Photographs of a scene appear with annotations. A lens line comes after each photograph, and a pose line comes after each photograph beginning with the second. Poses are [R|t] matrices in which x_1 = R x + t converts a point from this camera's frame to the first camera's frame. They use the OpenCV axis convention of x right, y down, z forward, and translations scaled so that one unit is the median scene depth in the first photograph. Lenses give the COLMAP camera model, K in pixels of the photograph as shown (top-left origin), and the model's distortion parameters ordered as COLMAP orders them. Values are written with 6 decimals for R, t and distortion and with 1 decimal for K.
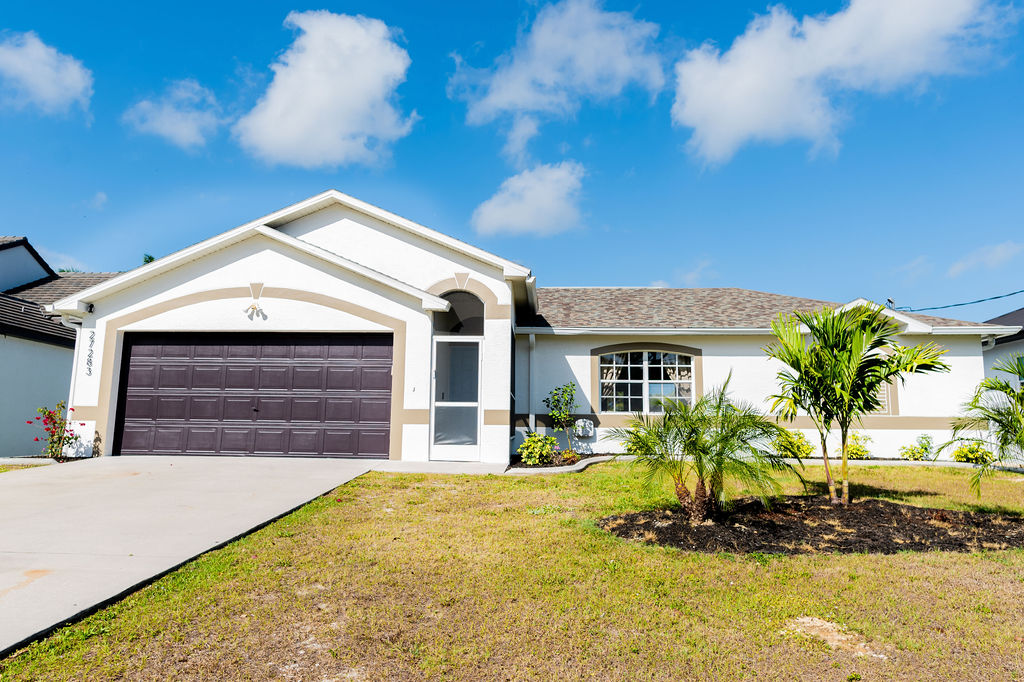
lens RADIAL K [[725.5, 0, 511.6], [0, 725.5, 338.0], [0, 0, 1]] dist [-0.007580, -0.001746]
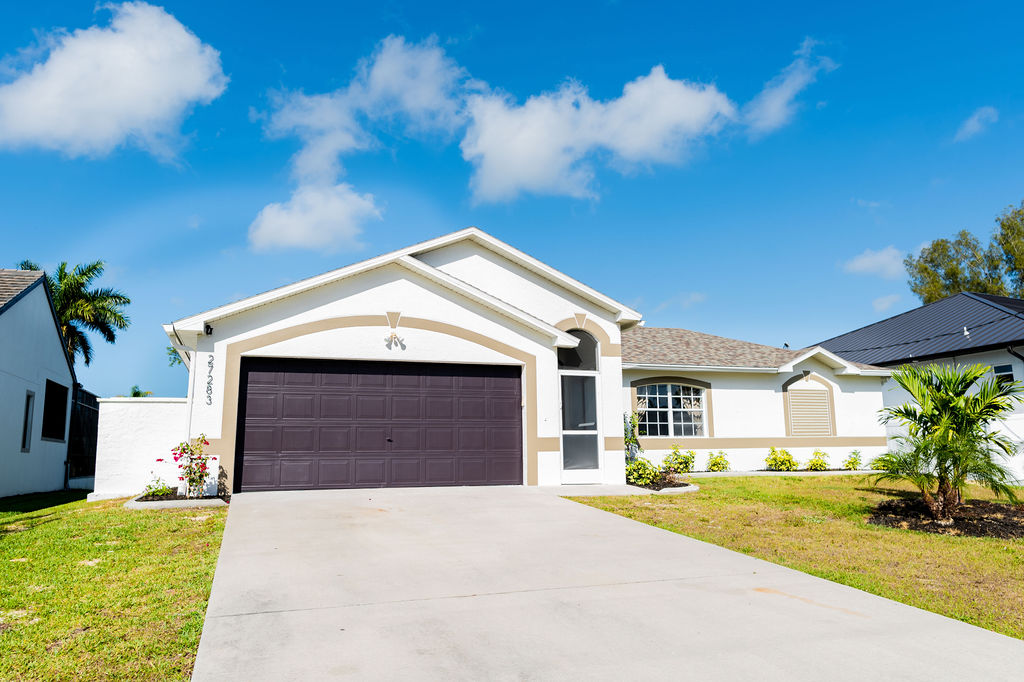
lens RADIAL K [[725.5, 0, 478.2], [0, 725.5, 337.8], [0, 0, 1]] dist [-0.007580, -0.001746]
pose [[0.921137, 0.039329, 0.387247, -0.628987], [-0.031868, 0.999162, -0.025671, -0.018564], [-0.387932, 0.011306, 0.921619, 0.038154]]
